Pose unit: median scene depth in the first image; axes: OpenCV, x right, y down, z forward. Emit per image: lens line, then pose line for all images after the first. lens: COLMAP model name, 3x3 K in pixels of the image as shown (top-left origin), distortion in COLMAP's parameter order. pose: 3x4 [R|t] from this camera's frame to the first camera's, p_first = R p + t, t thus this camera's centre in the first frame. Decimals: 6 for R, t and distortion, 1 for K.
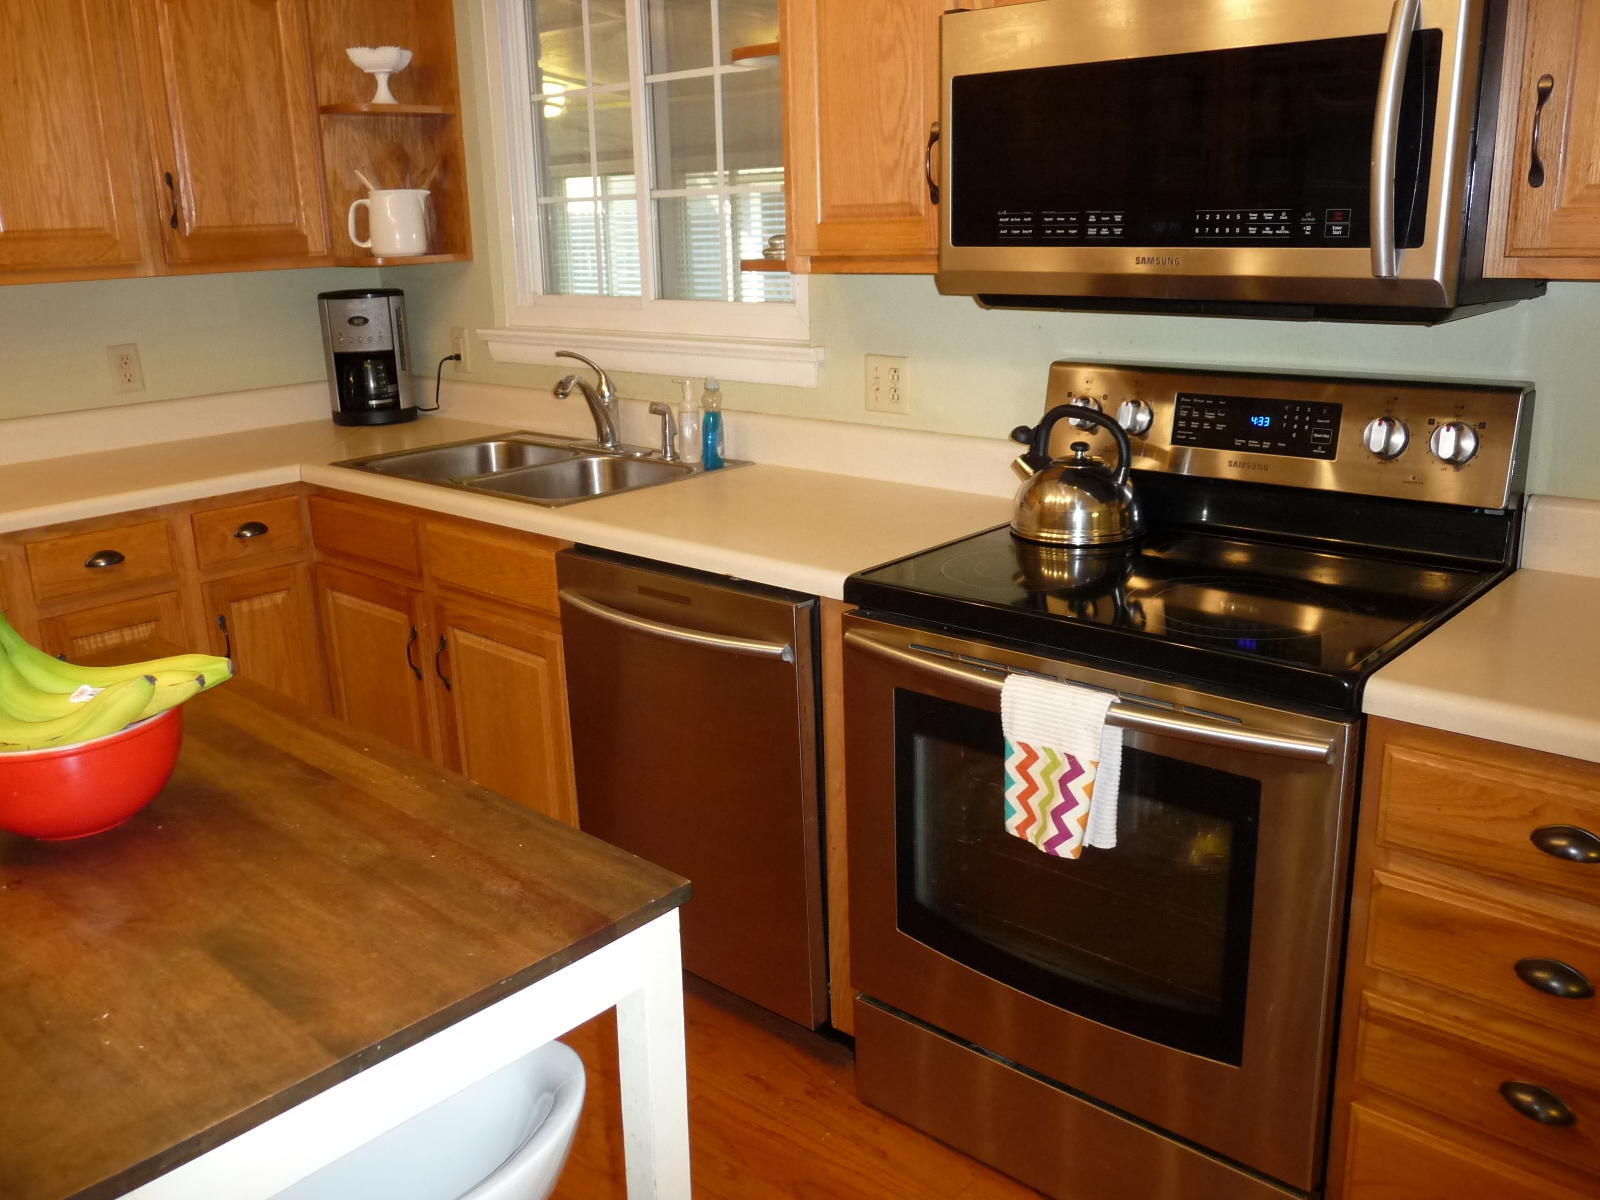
lens RADIAL K [[1349.1, 0, 804.9], [0, 1349.1, 607.5], [0, 0, 1]] dist [-0.028816, 0.007476]
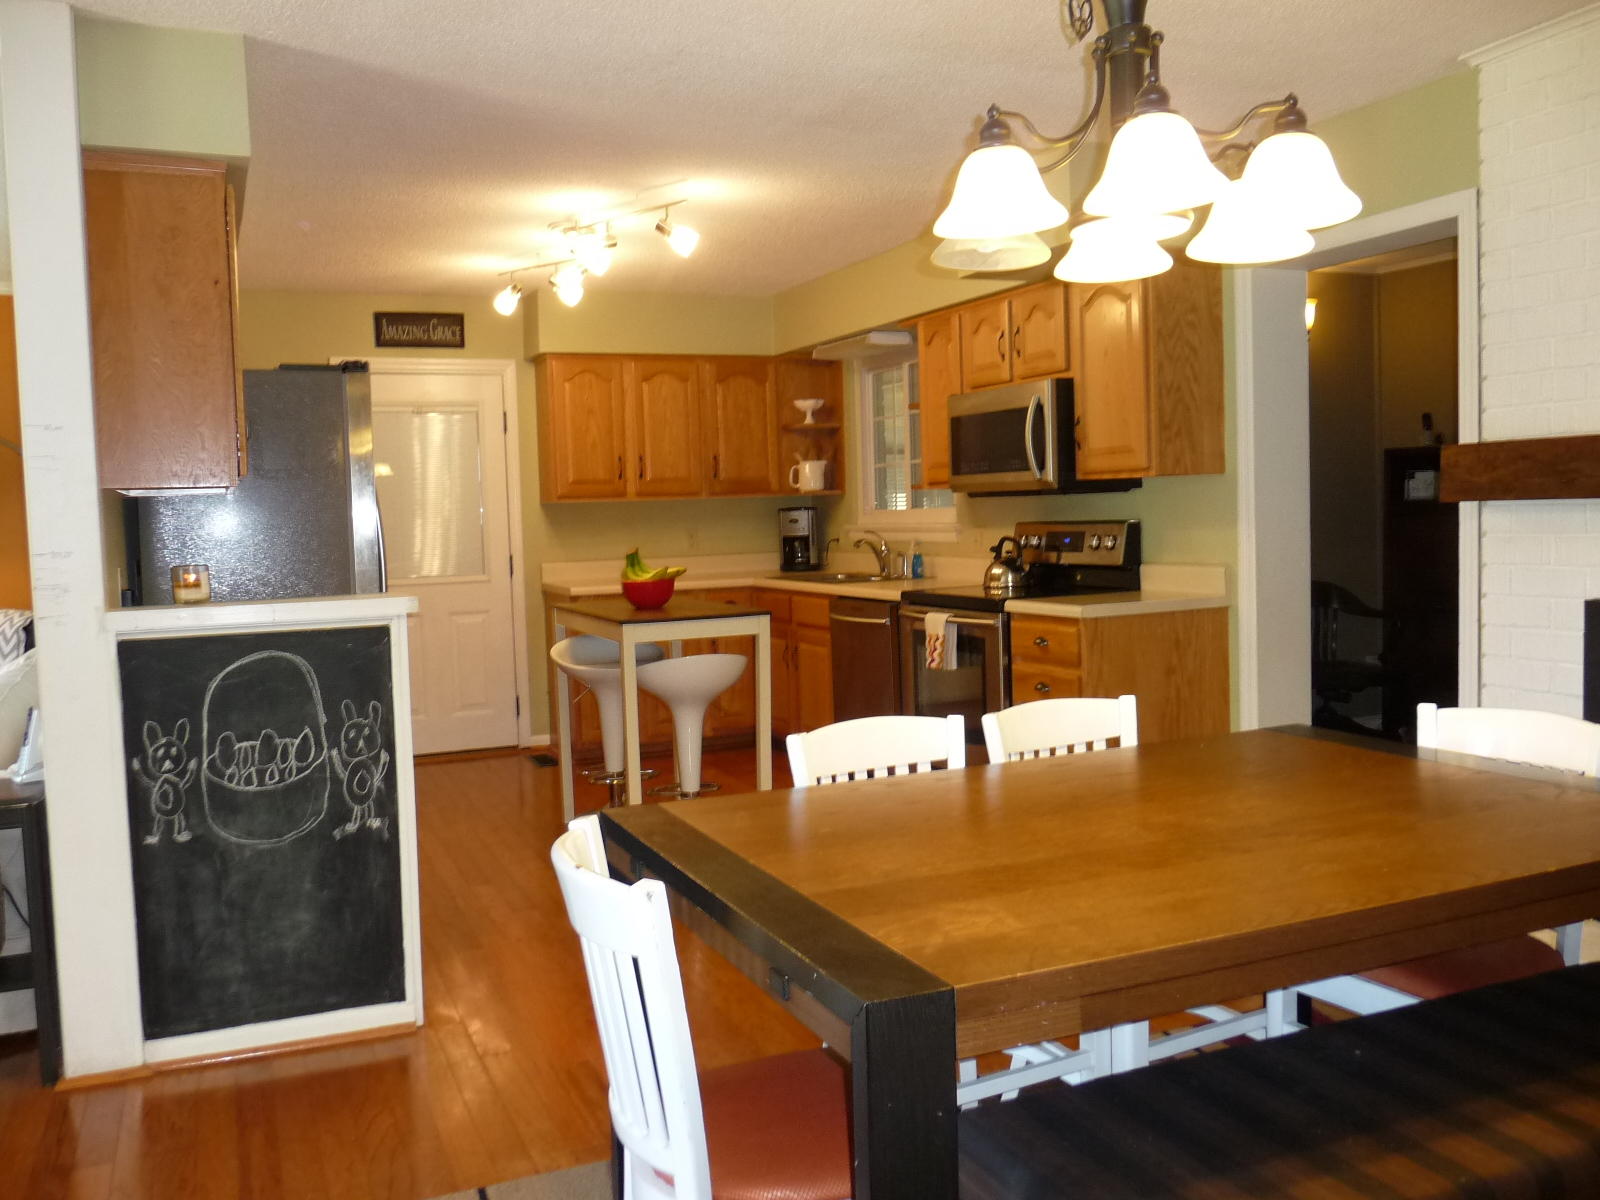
lens RADIAL K [[1349.1, 0, 783.1], [0, 1349.1, 601.8], [0, 0, 1]] dist [-0.028816, 0.007476]
pose [[0.910617, 0.026585, -0.412395, 0.641113], [-0.109371, 0.977849, -0.178466, 0.350015], [0.398516, 0.207619, 0.893353, -1.054645]]
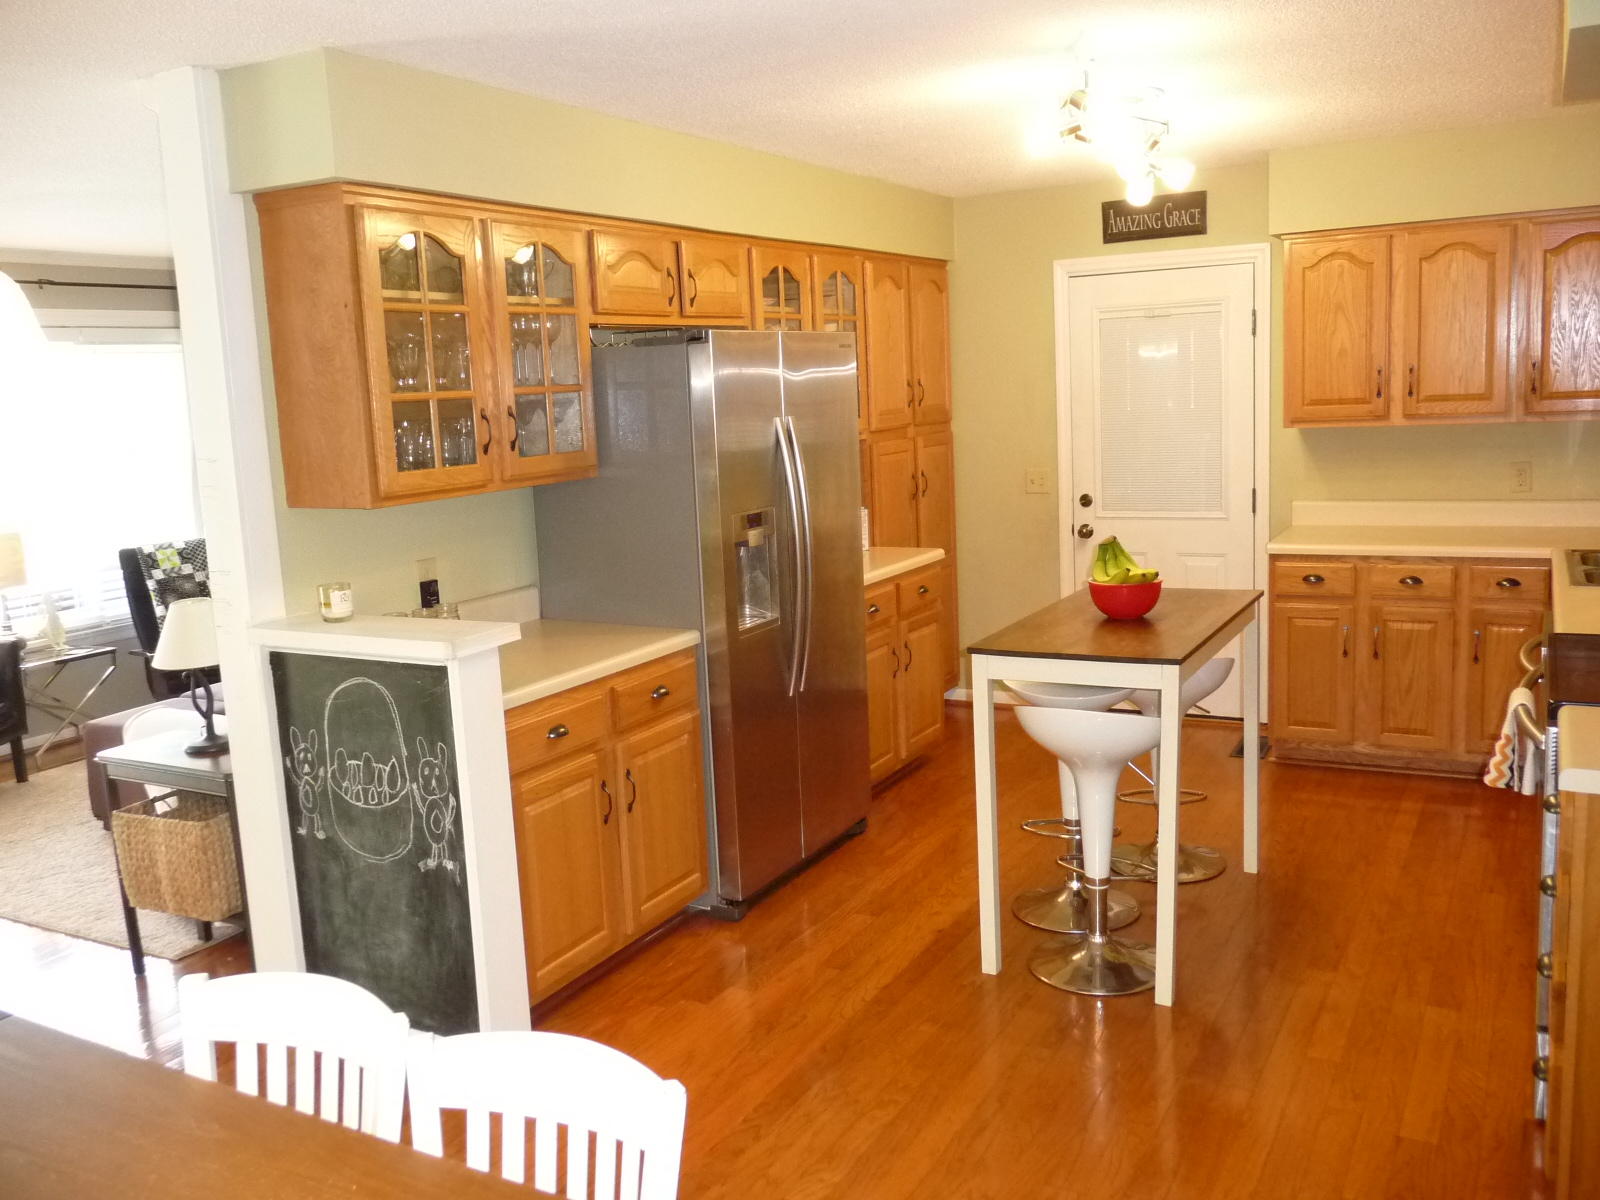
lens RADIAL K [[1349.1, 0, 798.5], [0, 1349.1, 592.7], [0, 0, 1]] dist [-0.028816, 0.007476]
pose [[0.236036, 0.166799, -0.957322, 0.938404], [-0.232457, 0.966247, 0.111040, -0.028180], [0.943531, 0.196327, 0.266843, -0.219441]]
